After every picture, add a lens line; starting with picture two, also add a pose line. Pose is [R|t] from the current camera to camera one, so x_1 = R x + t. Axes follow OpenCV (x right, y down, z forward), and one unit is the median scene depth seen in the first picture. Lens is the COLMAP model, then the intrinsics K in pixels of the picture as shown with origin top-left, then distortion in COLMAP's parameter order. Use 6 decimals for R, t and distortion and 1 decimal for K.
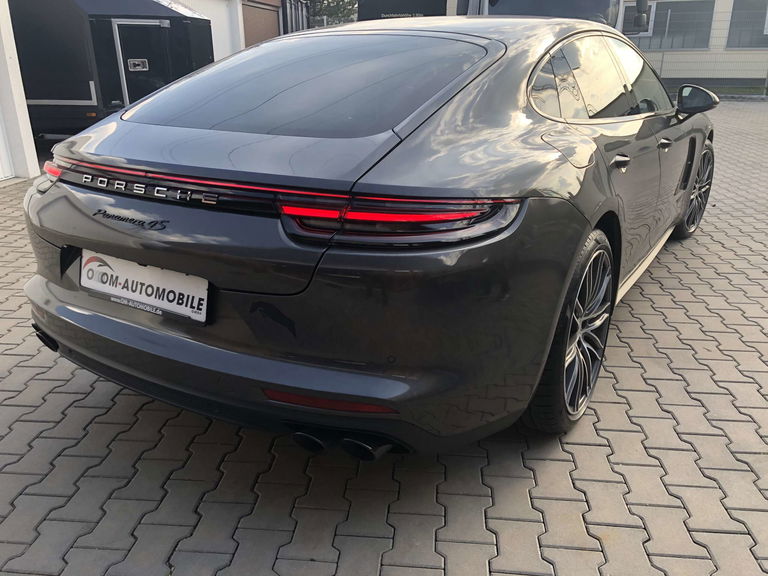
lens RADIAL K [[630.4, 0, 383.4], [0, 630.4, 286.7], [0, 0, 1]] dist [-0.050604, -0.005367]
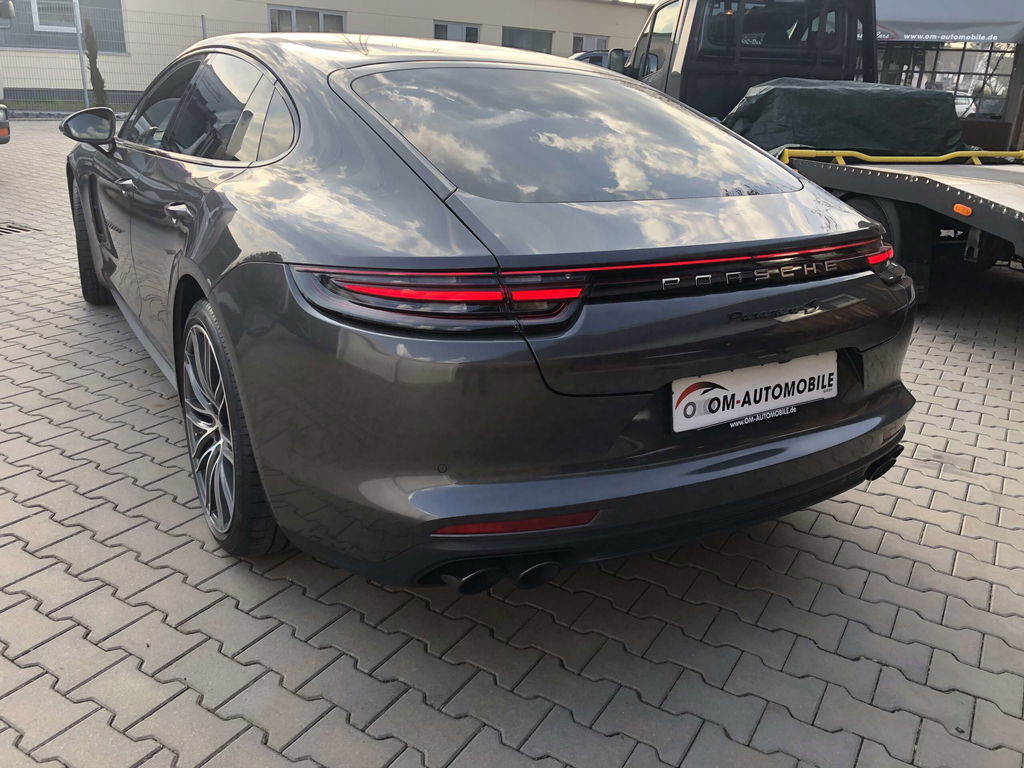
lens RADIAL K [[840.5, 0, 510.5], [0, 840.5, 385.6], [0, 0, 1]] dist [-0.050604, -0.005367]
pose [[0.447173, -0.285785, 0.847563, -1.440894], [0.258271, 0.948476, 0.183547, -0.290159], [-0.856348, 0.136824, 0.497943, 0.738397]]
